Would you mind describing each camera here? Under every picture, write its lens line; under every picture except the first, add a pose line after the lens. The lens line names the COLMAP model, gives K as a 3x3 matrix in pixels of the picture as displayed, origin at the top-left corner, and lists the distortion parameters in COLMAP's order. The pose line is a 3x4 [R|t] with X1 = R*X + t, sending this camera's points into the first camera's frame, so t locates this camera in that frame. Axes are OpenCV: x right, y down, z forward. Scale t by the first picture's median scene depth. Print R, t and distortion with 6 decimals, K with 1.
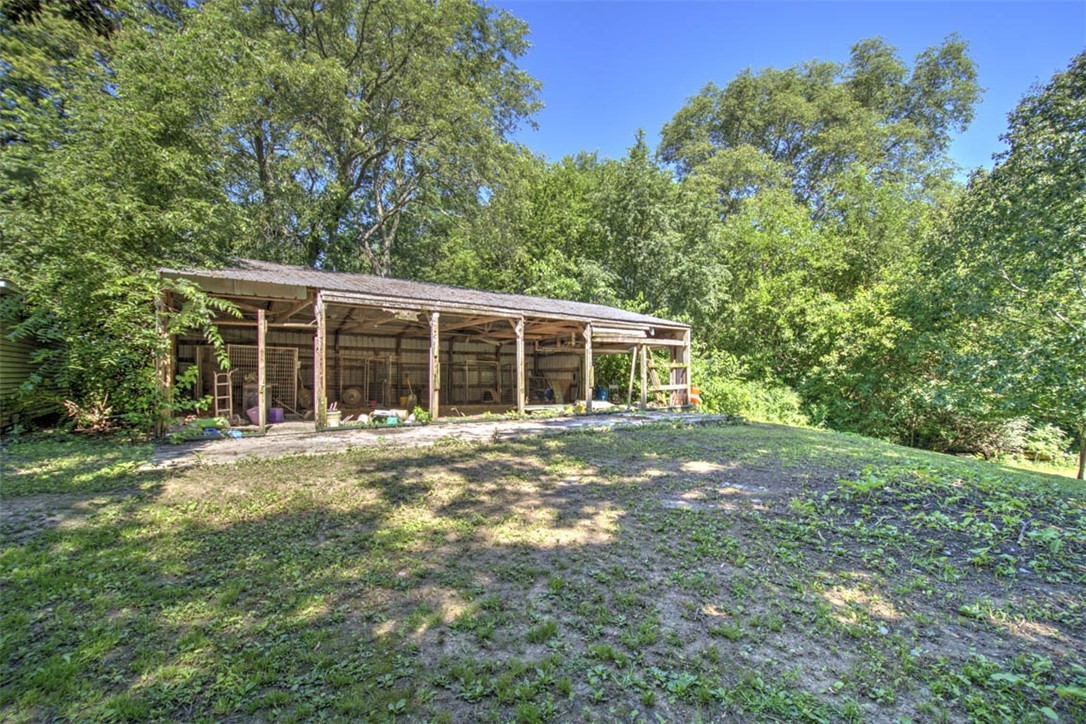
lens RADIAL K [[460.5, 0, 540.8], [0, 460.5, 378.4], [0, 0, 1]] dist [0.000534, -0.002786]
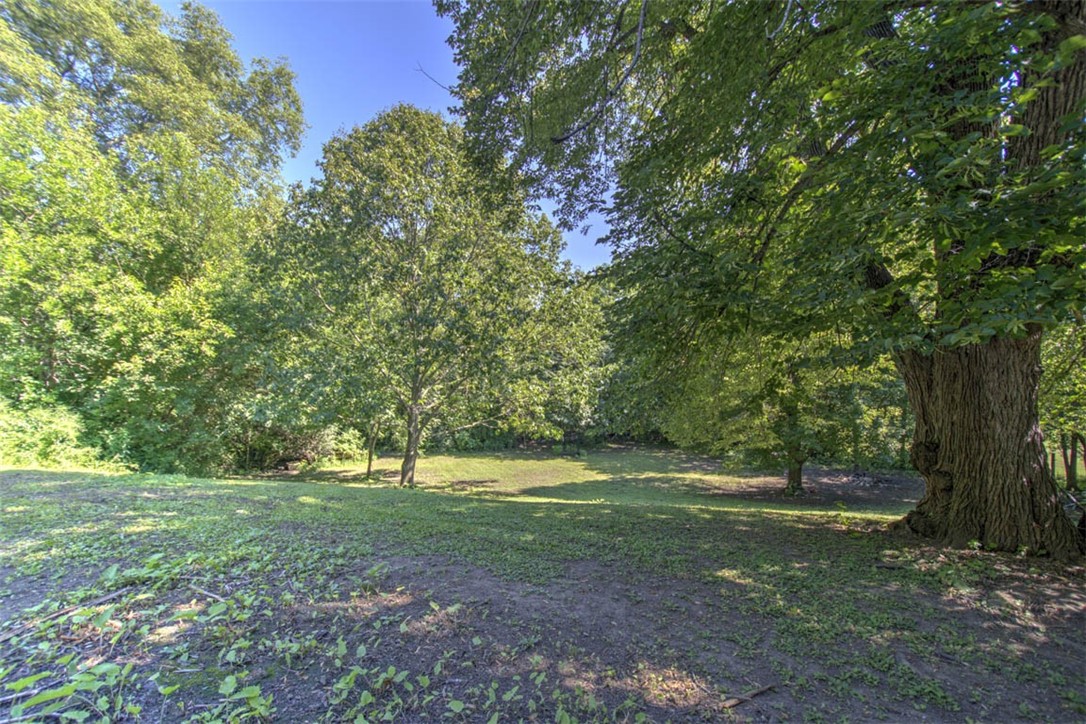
lens RADIAL K [[465.8, 0, 541.9], [0, 465.8, 375.6], [0, 0, 1]] dist [0.000479, -0.000683]
pose [[0.342722, 0.022550, 0.939166, 0.149062], [0.008959, 0.999588, -0.027270, -0.002039], [-0.939394, 0.017760, 0.342379, 0.125437]]
